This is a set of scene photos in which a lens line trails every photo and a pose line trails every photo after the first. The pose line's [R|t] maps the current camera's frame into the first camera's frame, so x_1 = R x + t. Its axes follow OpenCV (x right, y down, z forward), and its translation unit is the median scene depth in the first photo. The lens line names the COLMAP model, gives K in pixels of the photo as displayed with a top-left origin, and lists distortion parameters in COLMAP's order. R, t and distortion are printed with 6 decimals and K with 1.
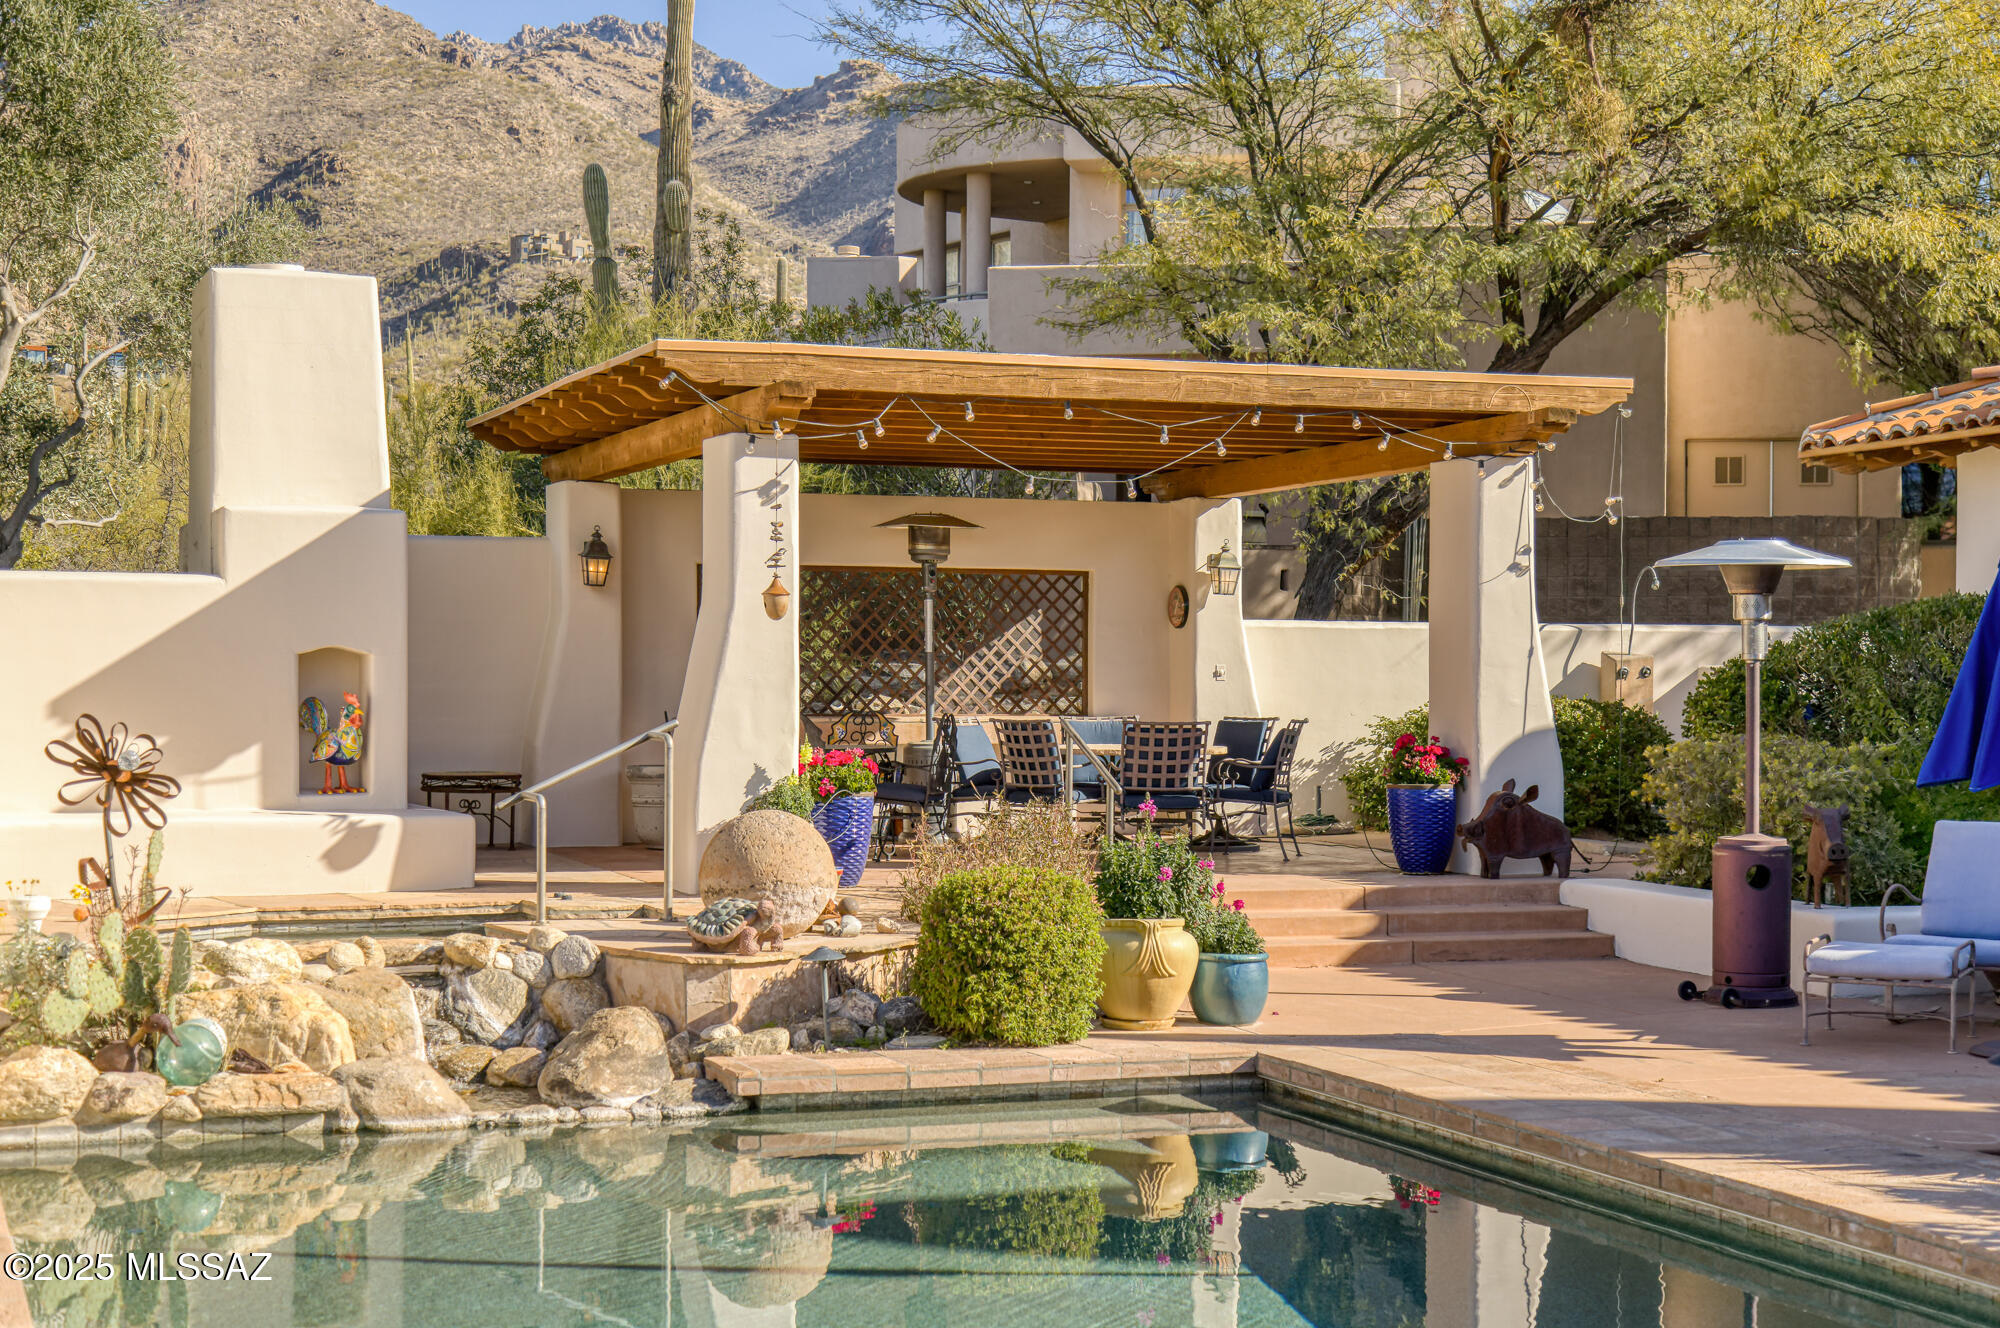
lens RADIAL K [[3125.2, 0, 1001.9], [0, 3125.2, 706.5], [0, 0, 1]] dist [0.043297, -0.127068]
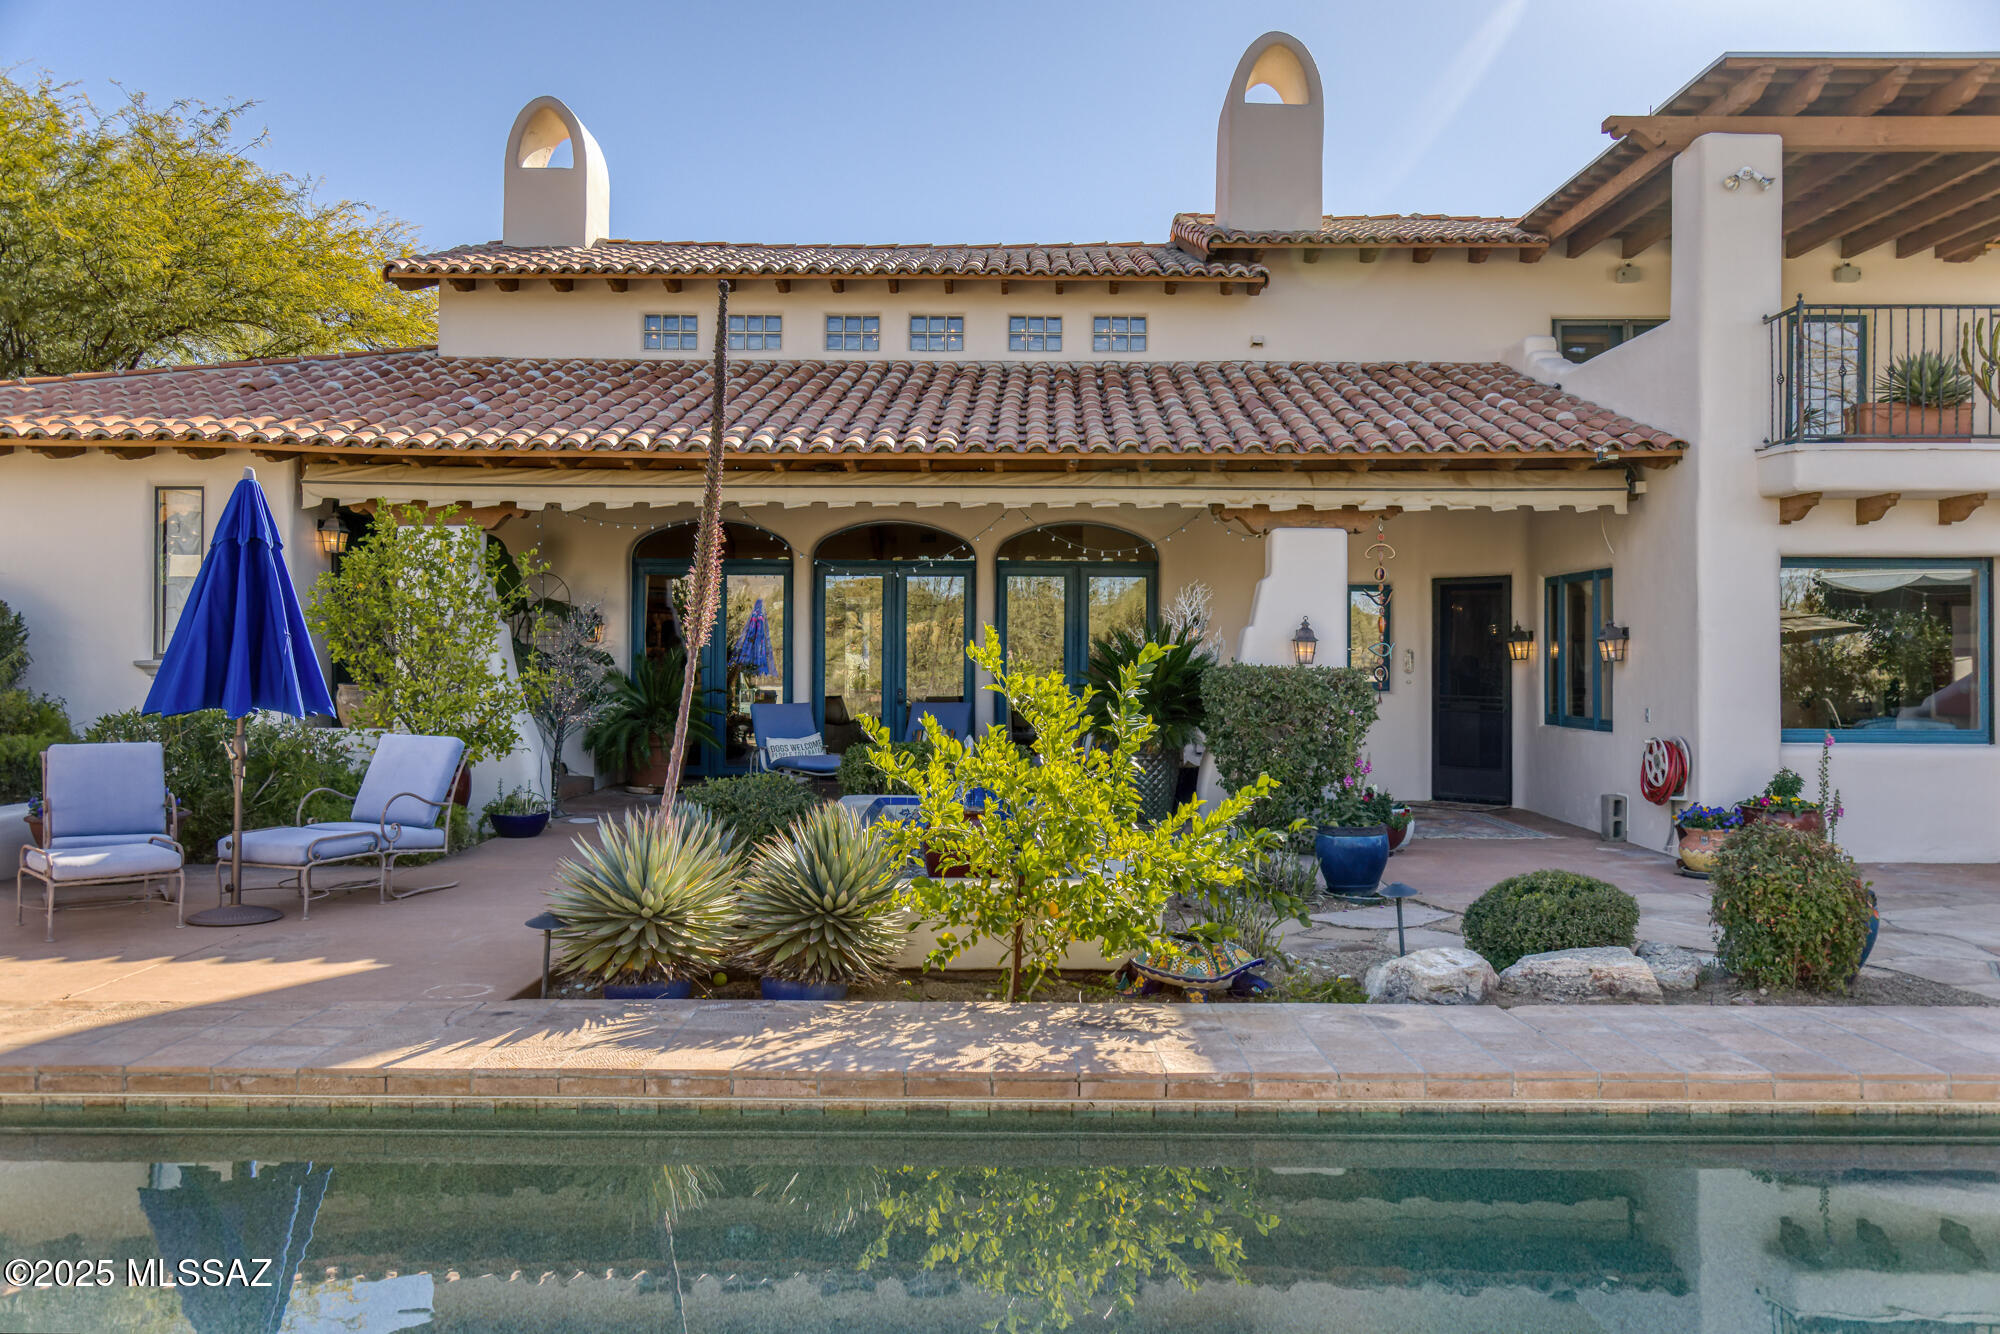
lens RADIAL K [[1553.4, 0, 999.8], [0, 1553.4, 640.2], [0, 0, 1]] dist [0.001218, -0.000917]
pose [[0.329145, 0.009266, 0.944234, -0.324163], [-0.001642, 0.999956, -0.009240, 0.000324], [-0.944278, 0.001491, 0.329146, 0.860280]]
